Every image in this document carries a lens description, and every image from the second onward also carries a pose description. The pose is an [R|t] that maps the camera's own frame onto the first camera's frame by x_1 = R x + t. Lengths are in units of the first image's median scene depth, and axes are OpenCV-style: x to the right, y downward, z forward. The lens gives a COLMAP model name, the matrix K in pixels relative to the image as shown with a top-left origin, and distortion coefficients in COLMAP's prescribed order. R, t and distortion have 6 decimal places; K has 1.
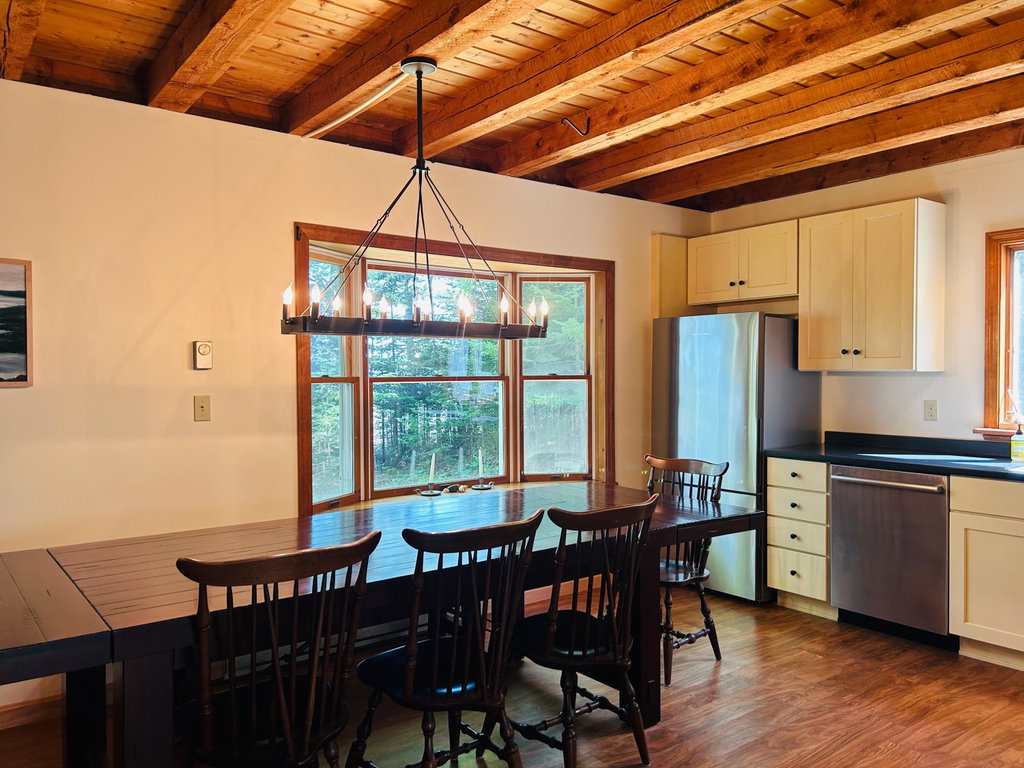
lens RADIAL K [[768.6, 0, 516.4], [0, 768.6, 386.9], [0, 0, 1]] dist [0.063342, -0.068472]
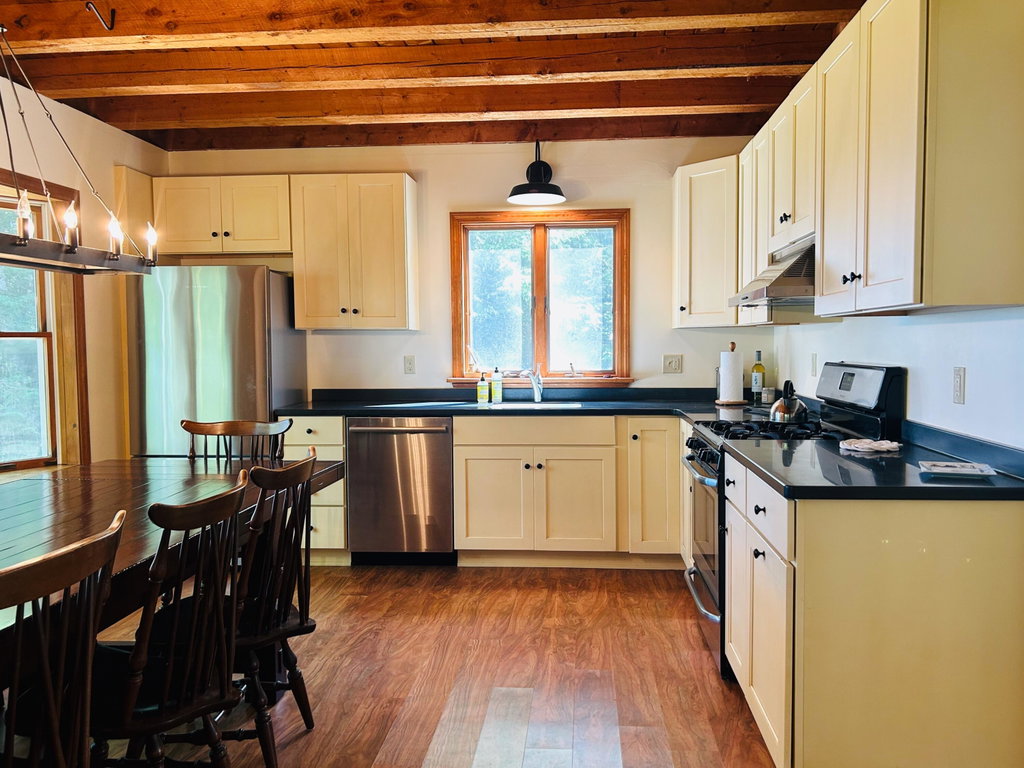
lens RADIAL K [[824.3, 0, 512.0], [0, 824.3, 384.0], [0, 0, 1]] dist [0.084898, -0.099327]
pose [[0.668698, -0.038693, 0.742527, -0.277904], [0.020968, 0.999229, 0.033187, 0.023273], [-0.743238, -0.006623, 0.668994, 0.090339]]
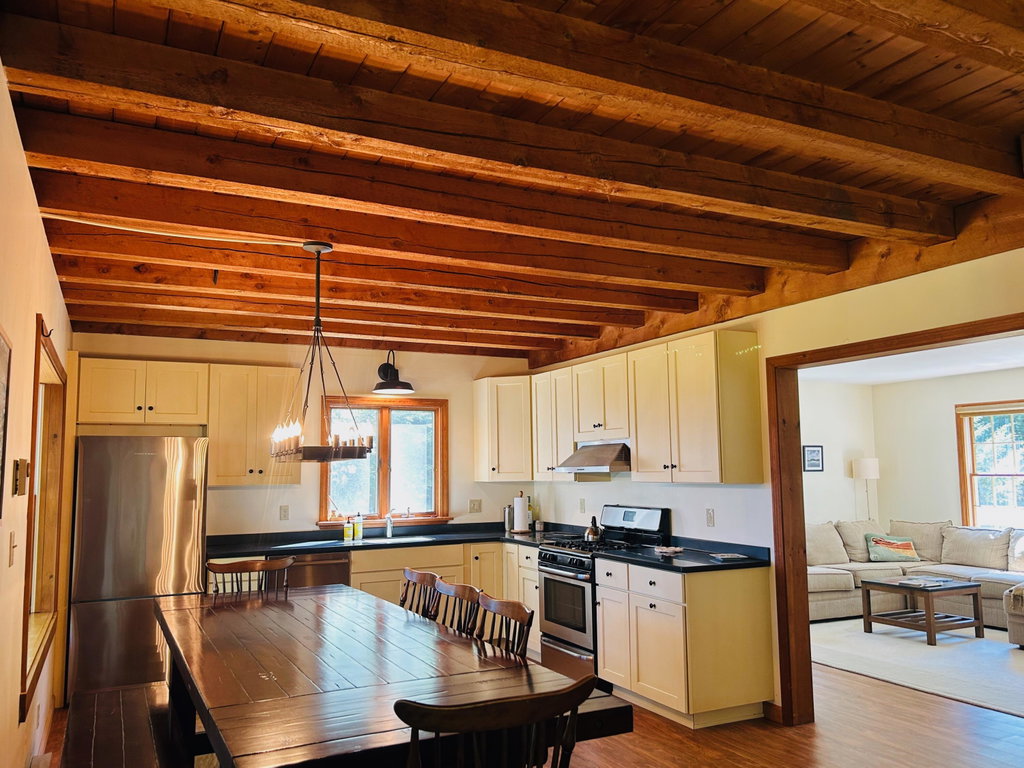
lens RADIAL K [[824.3, 0, 512.0], [0, 824.3, 384.0], [0, 0, 1]] dist [0.084898, -0.099327]
pose [[0.181513, 0.102651, 0.978016, -0.964131], [0.032724, 0.993356, -0.110335, -0.023794], [-0.982844, 0.052032, 0.176948, 0.329297]]
